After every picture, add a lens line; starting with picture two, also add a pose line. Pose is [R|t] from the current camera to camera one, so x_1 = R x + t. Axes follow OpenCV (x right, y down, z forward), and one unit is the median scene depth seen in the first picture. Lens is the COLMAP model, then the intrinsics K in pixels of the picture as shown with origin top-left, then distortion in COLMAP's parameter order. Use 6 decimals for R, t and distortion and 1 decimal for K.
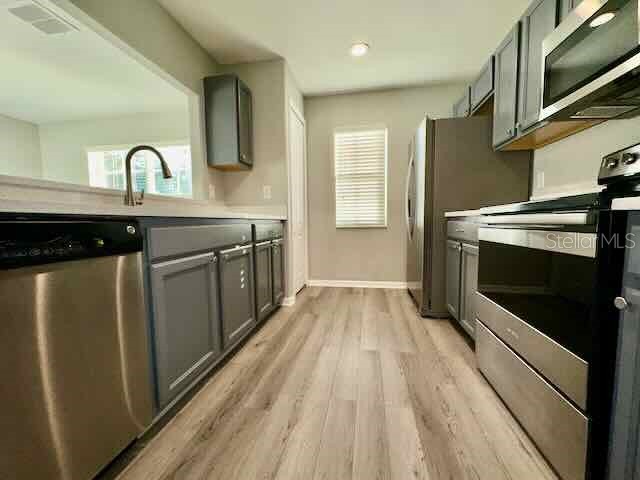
lens RADIAL K [[256.9, 0, 318.2], [0, 256.9, 241.4], [0, 0, 1]] dist [-0.001401, 0.000302]
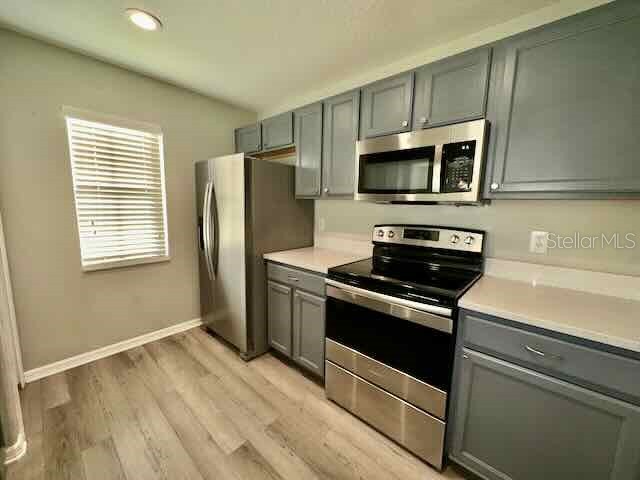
lens RADIAL K [[256.9, 0, 318.2], [0, 256.9, 241.4], [0, 0, 1]] dist [-0.001401, 0.000302]
pose [[0.511112, -0.097412, 0.853976, -0.235231], [0.040903, 0.995188, 0.089039, -0.229096], [-0.858540, -0.010578, 0.512637, 0.284375]]
